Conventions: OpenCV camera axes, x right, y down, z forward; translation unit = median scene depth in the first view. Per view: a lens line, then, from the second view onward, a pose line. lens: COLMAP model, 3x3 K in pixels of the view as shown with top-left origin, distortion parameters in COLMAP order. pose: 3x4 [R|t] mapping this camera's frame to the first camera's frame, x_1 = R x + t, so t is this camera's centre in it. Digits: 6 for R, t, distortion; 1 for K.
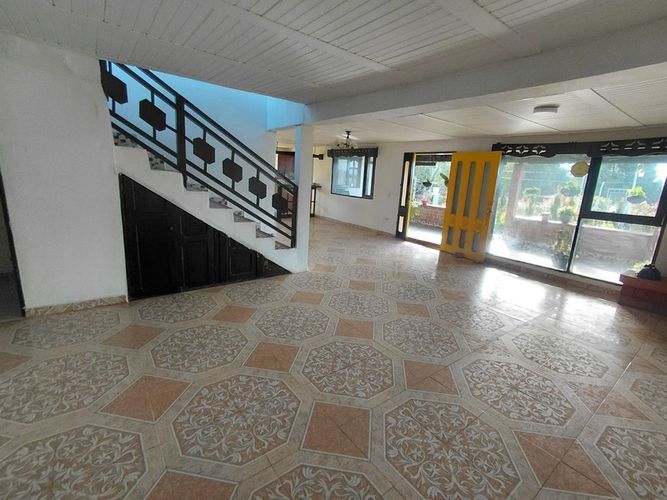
lens RADIAL K [[310.5, 0, 336.5], [0, 310.5, 247.6], [0, 0, 1]] dist [-0.005293, 0.000372]
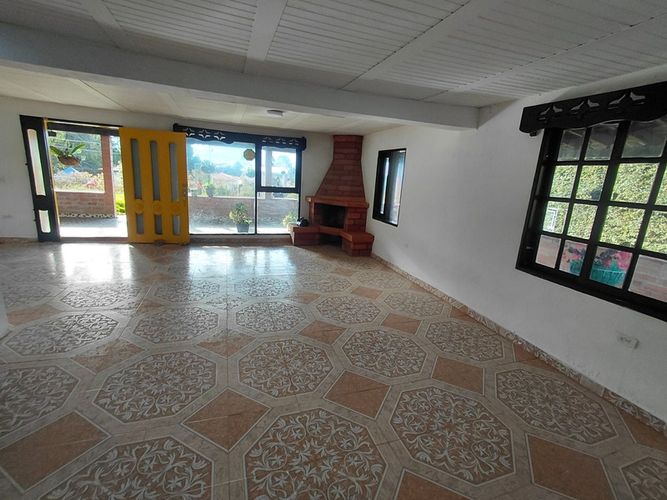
lens RADIAL K [[310.1, 0, 334.0], [0, 310.1, 247.8], [0, 0, 1]] dist [0.002383, 0.000494]
pose [[0.307986, -0.254201, 0.916802, -0.391002], [0.167535, 0.963076, 0.210750, -0.089141], [-0.936524, 0.088689, 0.339202, 0.253572]]
